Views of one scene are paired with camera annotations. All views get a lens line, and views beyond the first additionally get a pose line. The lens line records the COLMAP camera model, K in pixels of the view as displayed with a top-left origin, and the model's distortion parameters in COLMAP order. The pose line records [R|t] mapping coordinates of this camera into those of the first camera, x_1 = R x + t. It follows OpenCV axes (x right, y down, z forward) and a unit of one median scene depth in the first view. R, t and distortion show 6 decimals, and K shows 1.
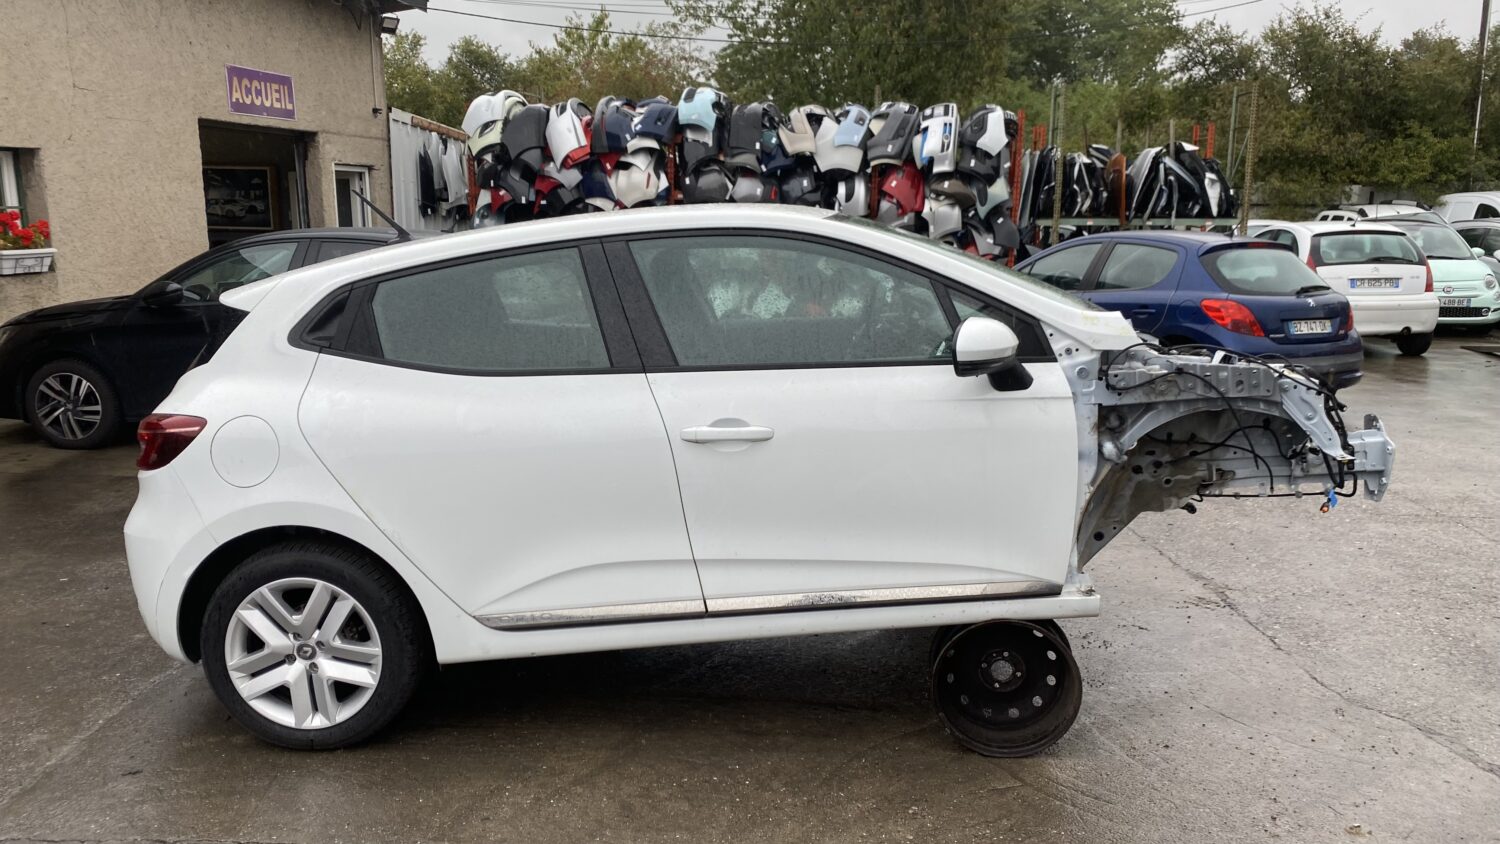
lens RADIAL K [[1136.7, 0, 750.0], [0, 1136.7, 422.0], [0, 0, 1]] dist [0.002855, -0.046240]
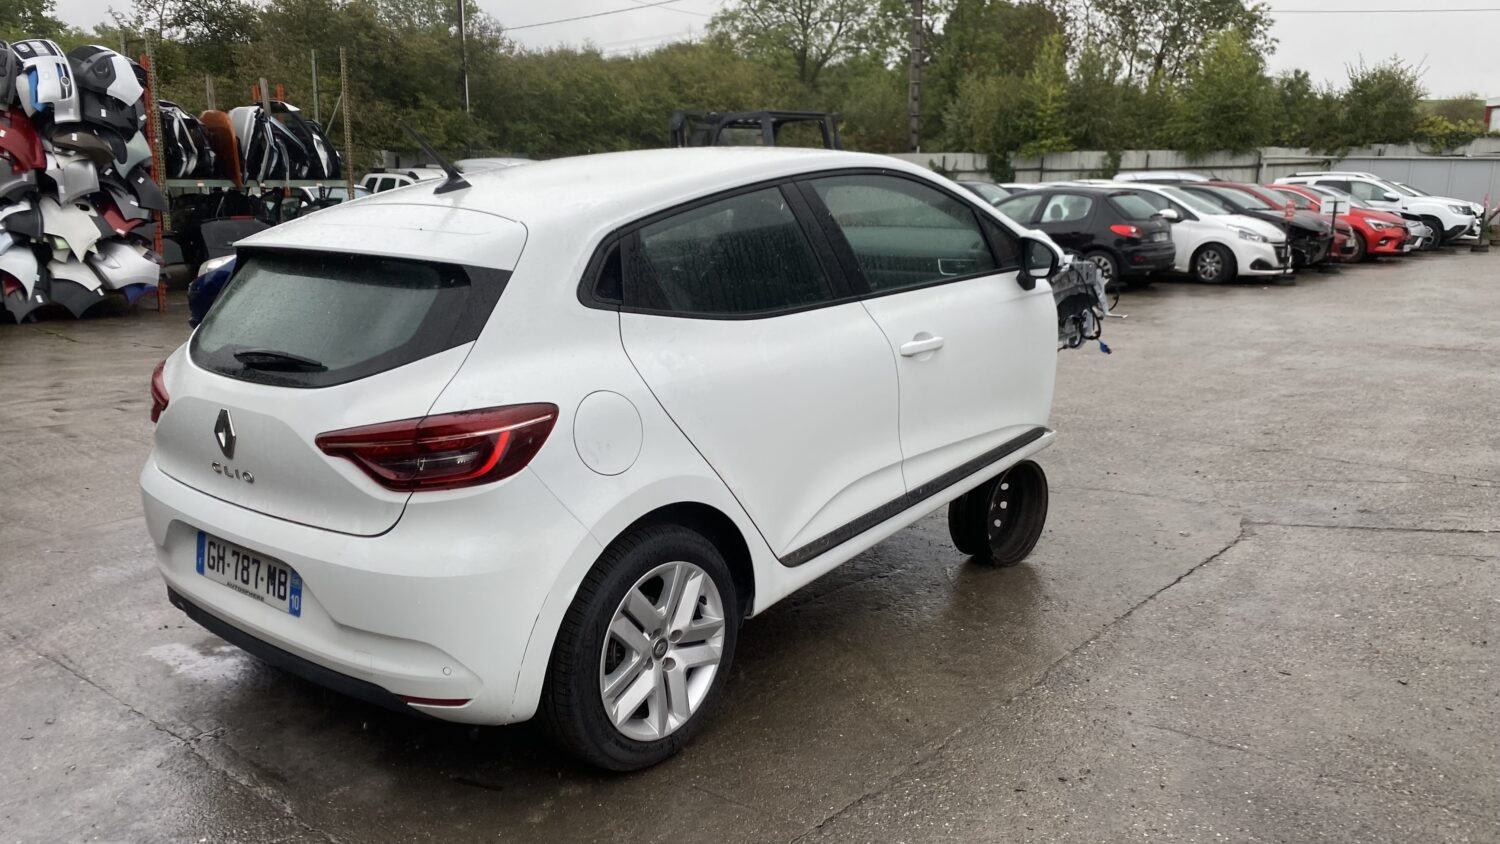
lens RADIAL K [[1134.5, 0, 750.0], [0, 1134.5, 422.0], [0, 0, 1]] dist [0.009488, 0.005184]
pose [[0.608382, -0.160318, 0.777283, -0.215742], [0.138114, 0.985827, 0.095229, -0.009849], [-0.781534, 0.049418, 0.621902, 0.082686]]
